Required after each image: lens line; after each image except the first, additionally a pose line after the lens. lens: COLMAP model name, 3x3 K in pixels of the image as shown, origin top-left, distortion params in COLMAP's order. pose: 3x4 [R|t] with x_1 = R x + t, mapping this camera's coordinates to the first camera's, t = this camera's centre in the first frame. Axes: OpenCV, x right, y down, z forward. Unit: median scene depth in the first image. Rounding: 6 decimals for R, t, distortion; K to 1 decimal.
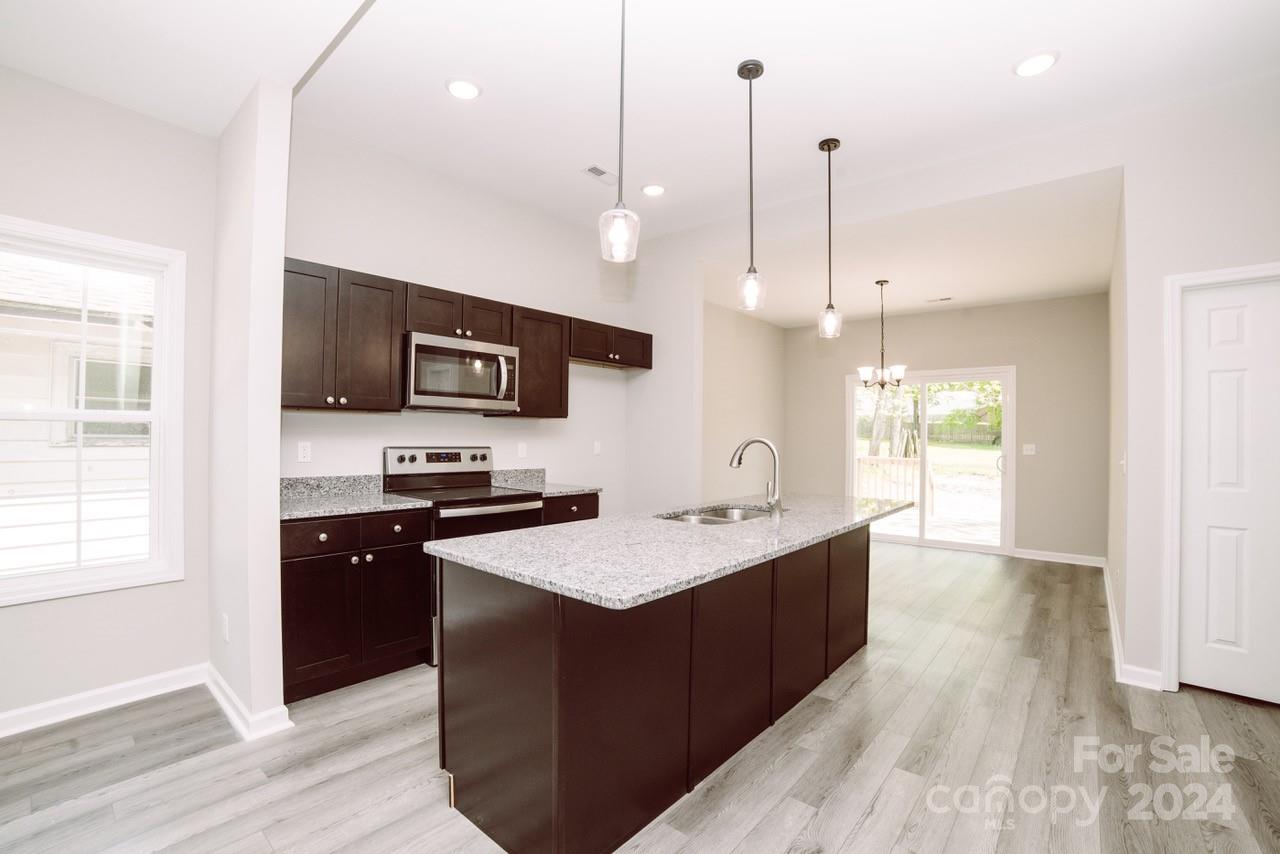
lens RADIAL K [[550.1, 0, 641.7], [0, 550.1, 429.1], [0, 0, 1]] dist [-0.098052, 0.020662]
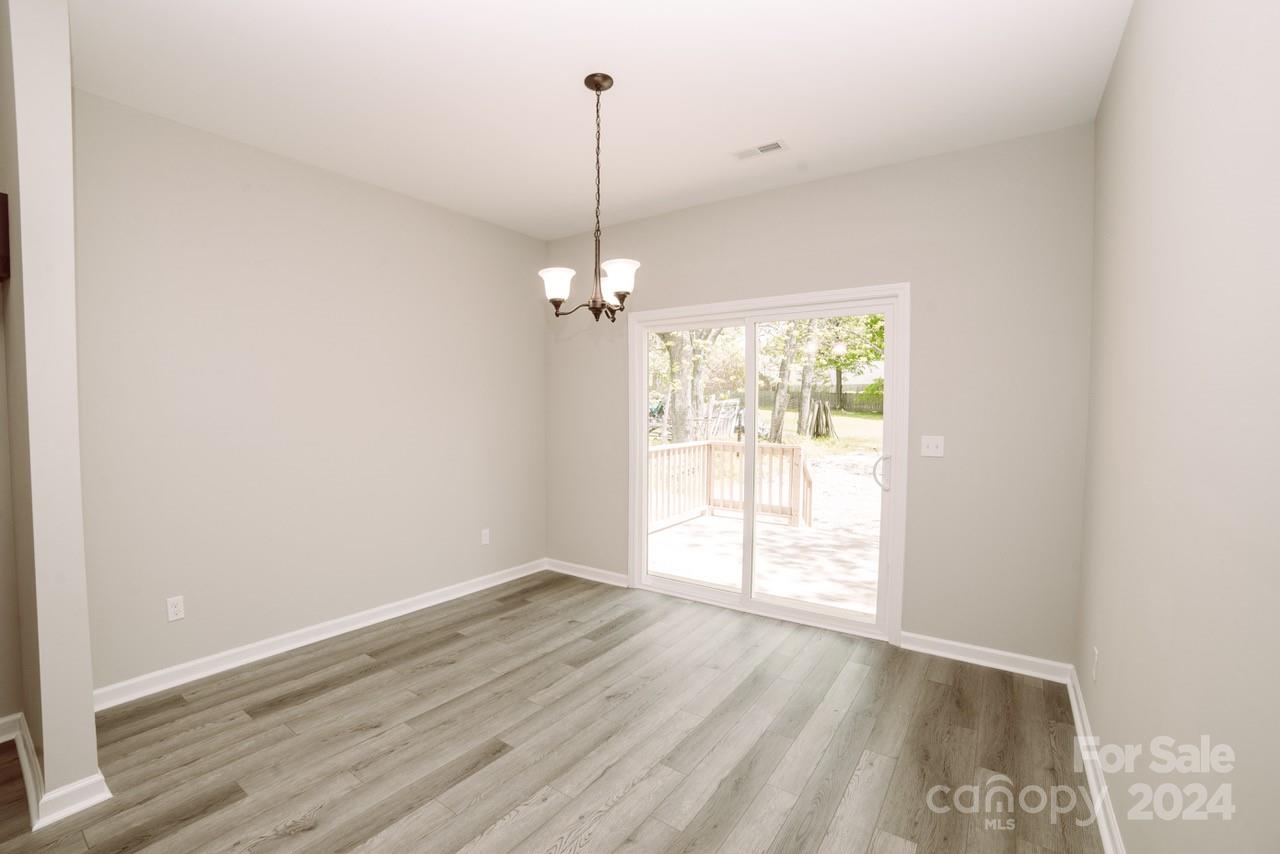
lens RADIAL K [[550.1, 0, 627.7], [0, 550.1, 421.0], [0, 0, 1]] dist [-0.098052, 0.020662]
pose [[0.996285, -0.009504, 0.085590, 0.612899], [0.006220, 0.999237, 0.038554, -0.011181], [-0.085891, -0.037878, 0.995584, 0.779904]]
